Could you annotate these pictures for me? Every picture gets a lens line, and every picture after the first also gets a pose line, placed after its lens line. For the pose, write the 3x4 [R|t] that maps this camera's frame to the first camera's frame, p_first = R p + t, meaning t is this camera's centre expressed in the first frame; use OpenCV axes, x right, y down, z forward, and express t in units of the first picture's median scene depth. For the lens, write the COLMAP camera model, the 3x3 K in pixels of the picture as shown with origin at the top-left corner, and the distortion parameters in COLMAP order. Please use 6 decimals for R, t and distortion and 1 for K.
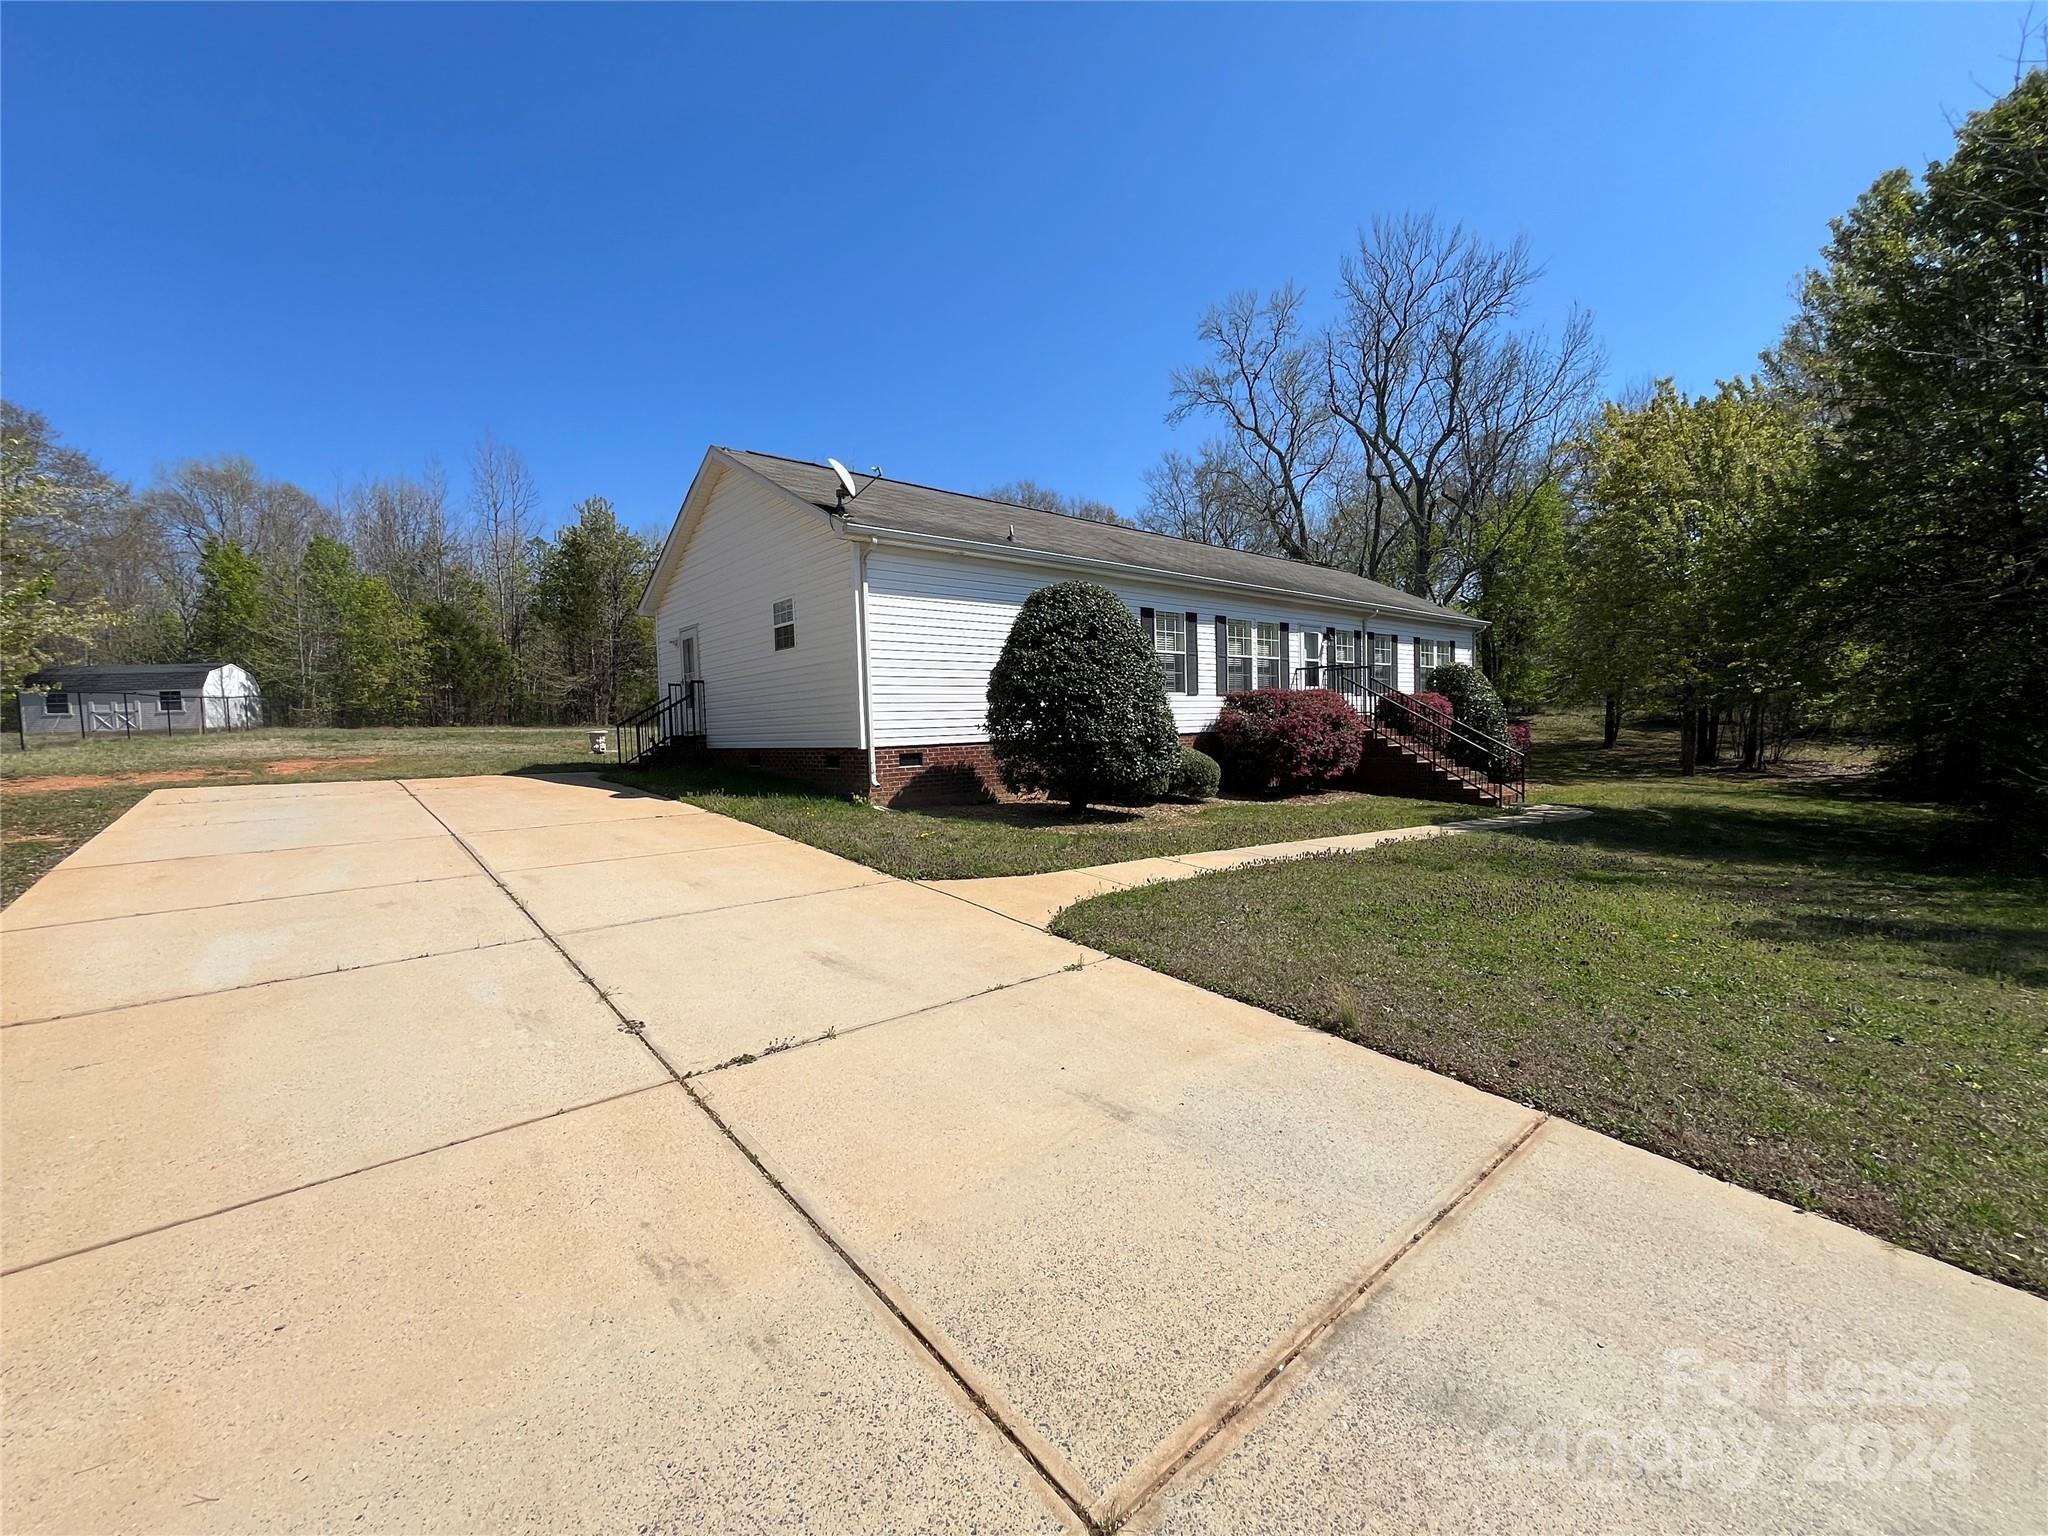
lens RADIAL K [[825.6, 0, 1012.3], [0, 825.6, 769.6], [0, 0, 1]] dist [-0.000985, -0.000331]
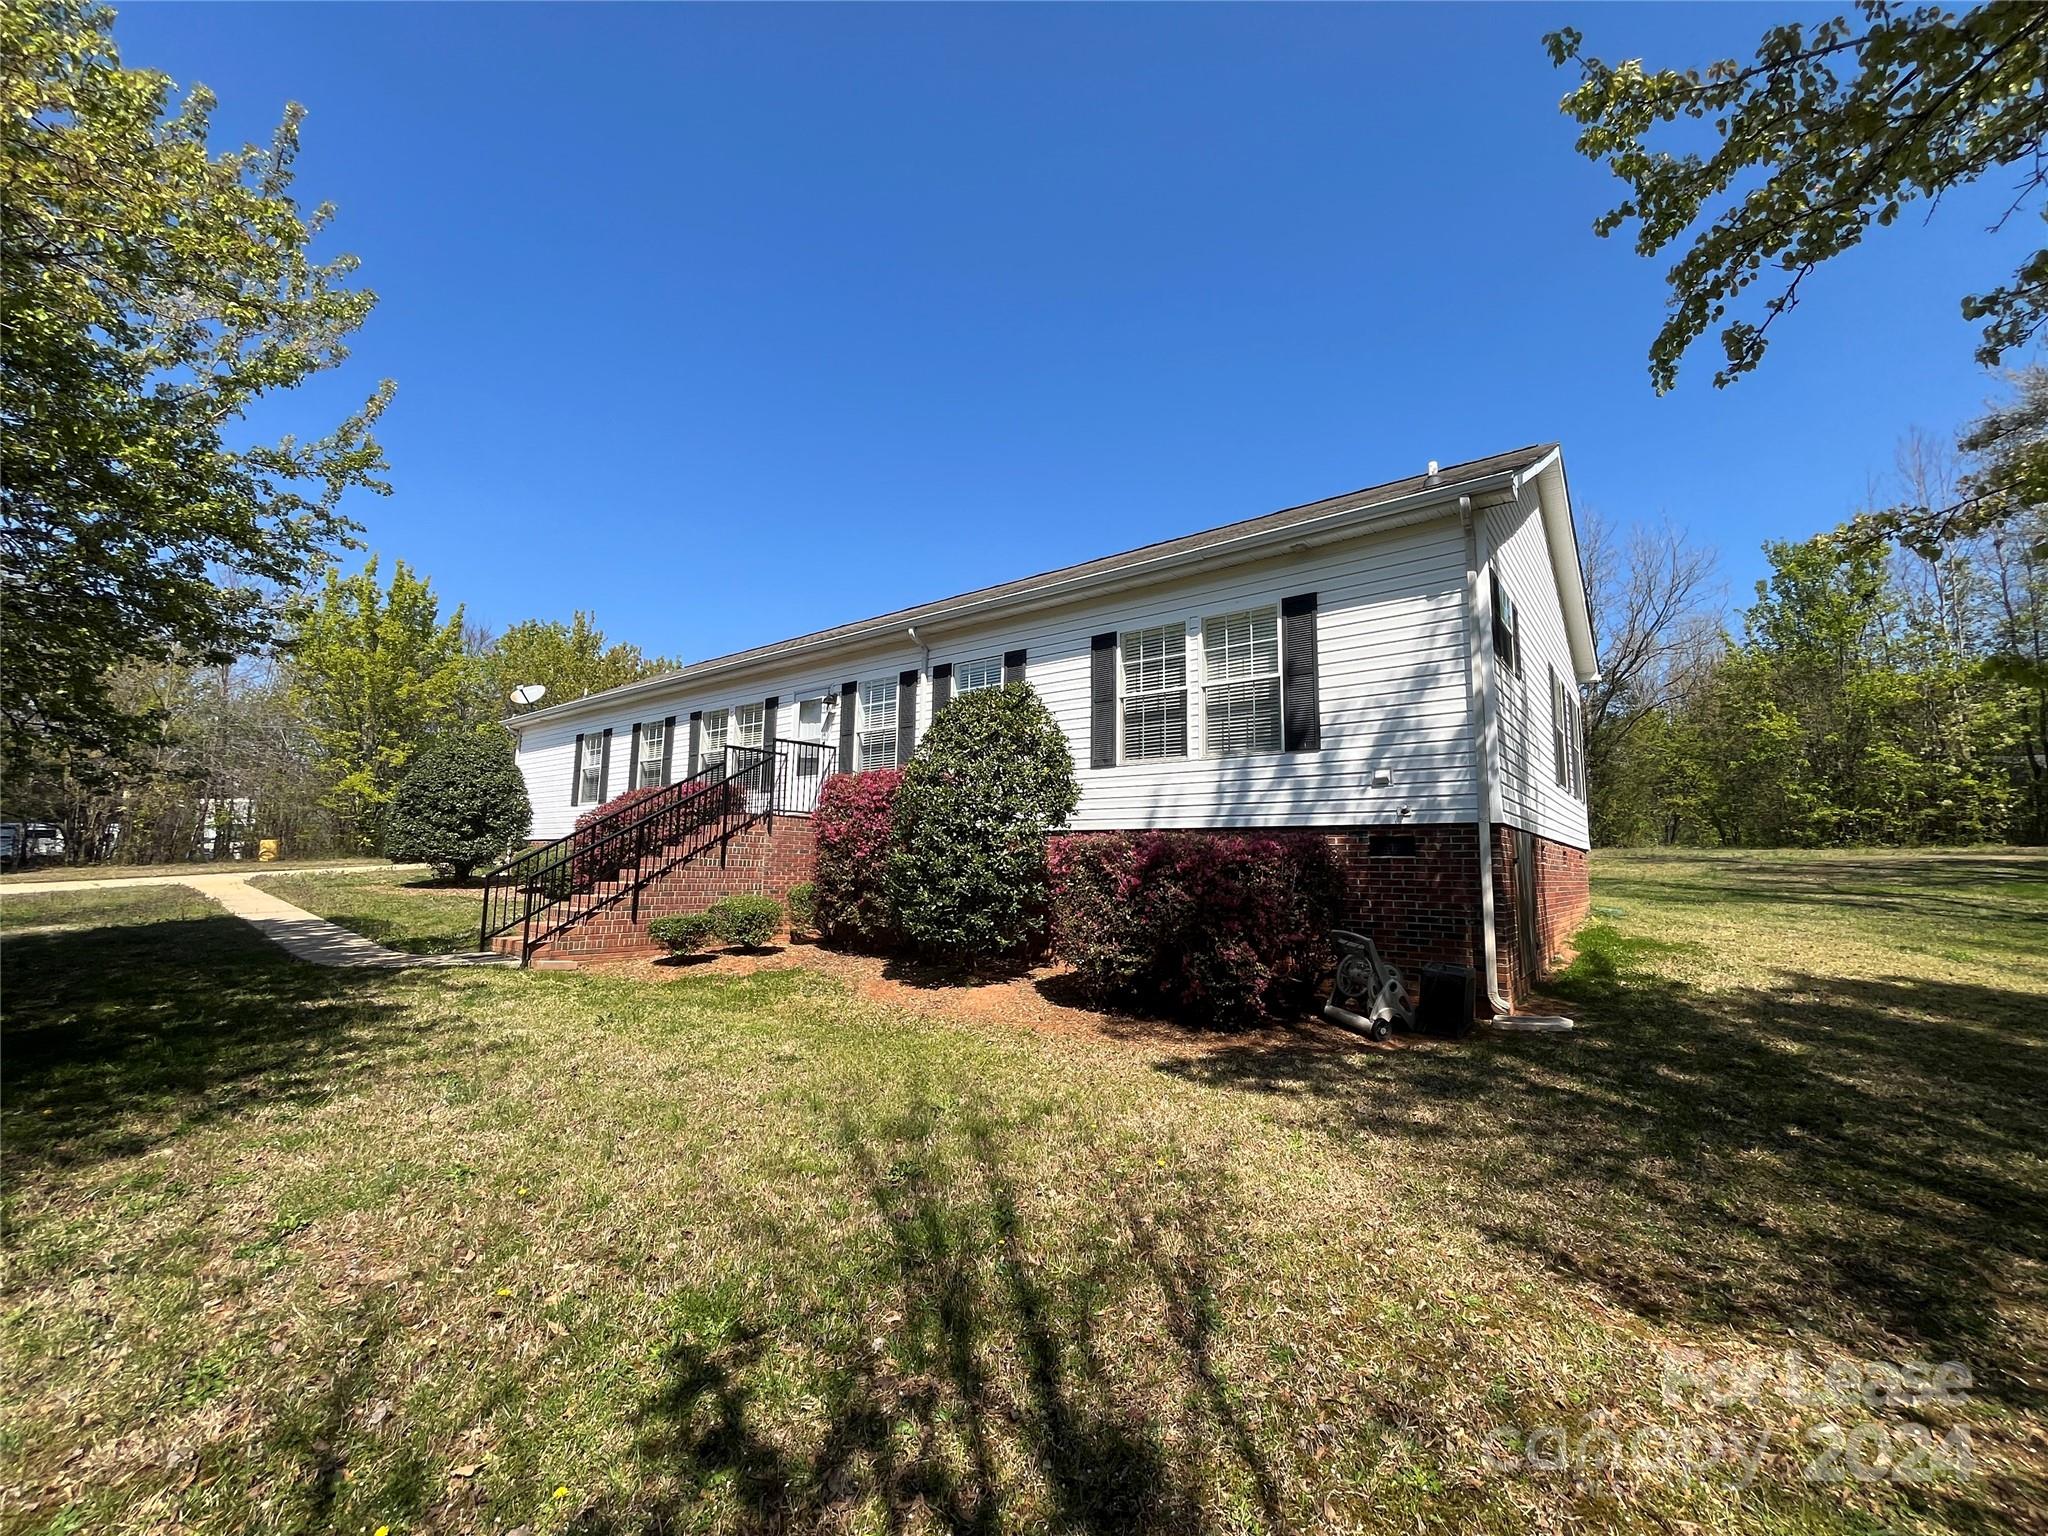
lens RADIAL K [[825.6, 0, 1012.3], [0, 825.6, 769.6], [0, 0, 1]] dist [-0.000985, -0.000331]
pose [[0.178267, -0.003143, -0.983977, 0.807806], [-0.002487, 0.999990, -0.003644, -0.075661], [0.983979, 0.003096, 0.178258, 0.766173]]
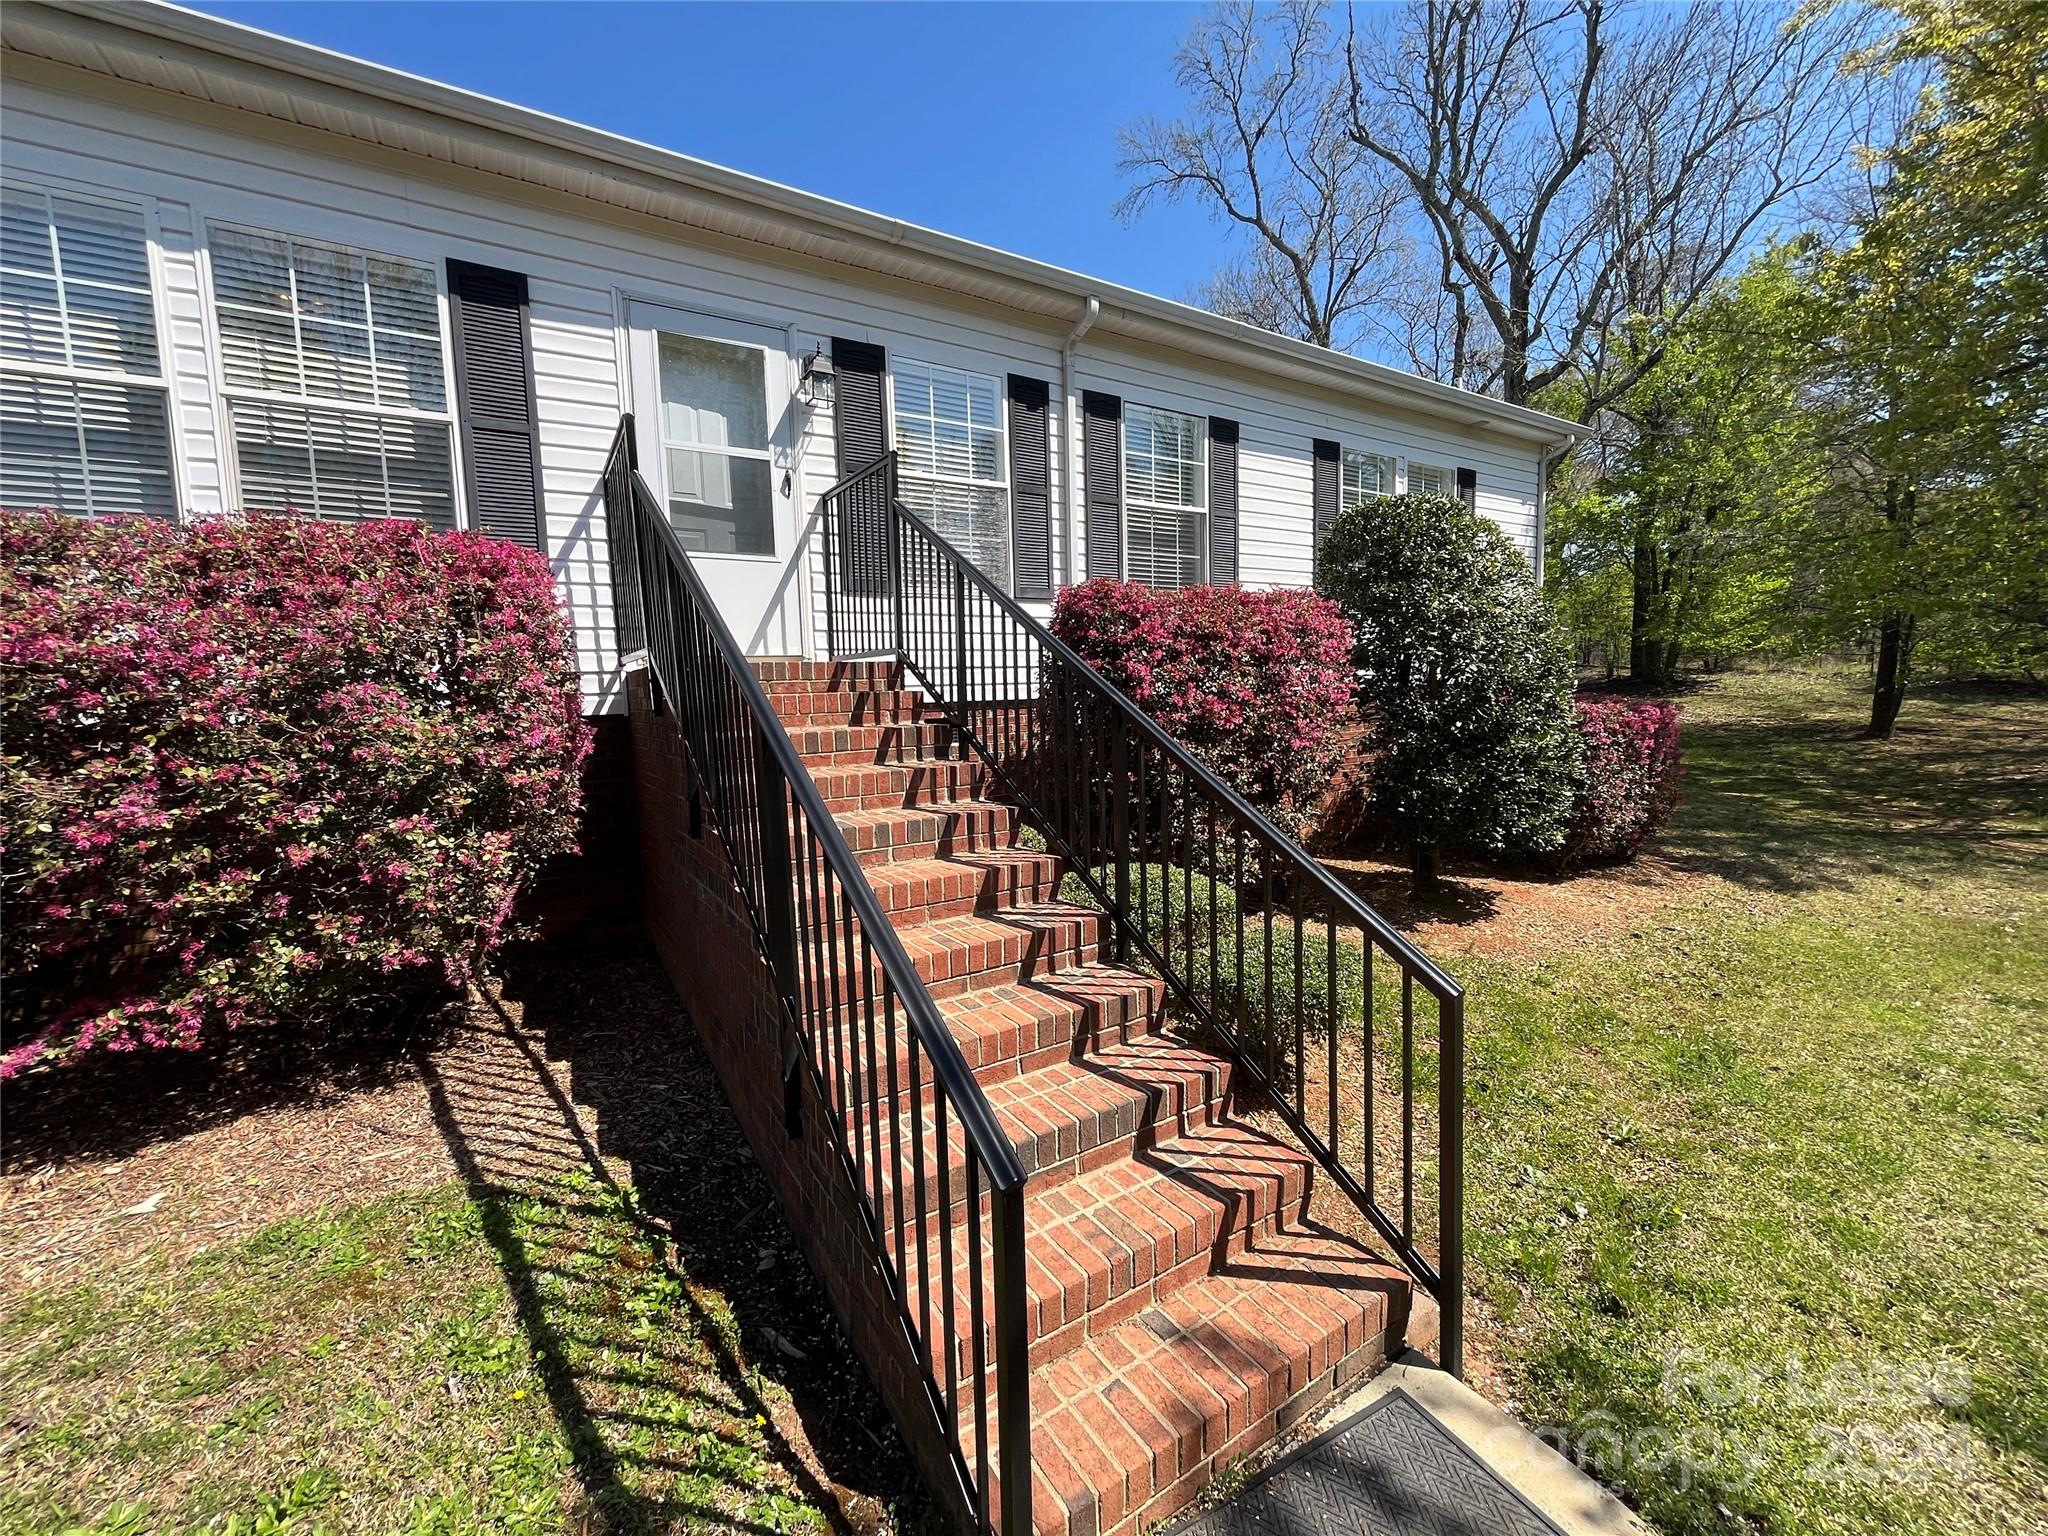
lens RADIAL K [[825.6, 0, 1012.3], [0, 825.6, 769.6], [0, 0, 1]] dist [-0.000985, -0.000331]
pose [[0.988291, 0.018699, -0.151433, 0.362973], [-0.011106, 0.998645, 0.050832, -0.034645], [0.152179, -0.048555, 0.987160, 0.553767]]
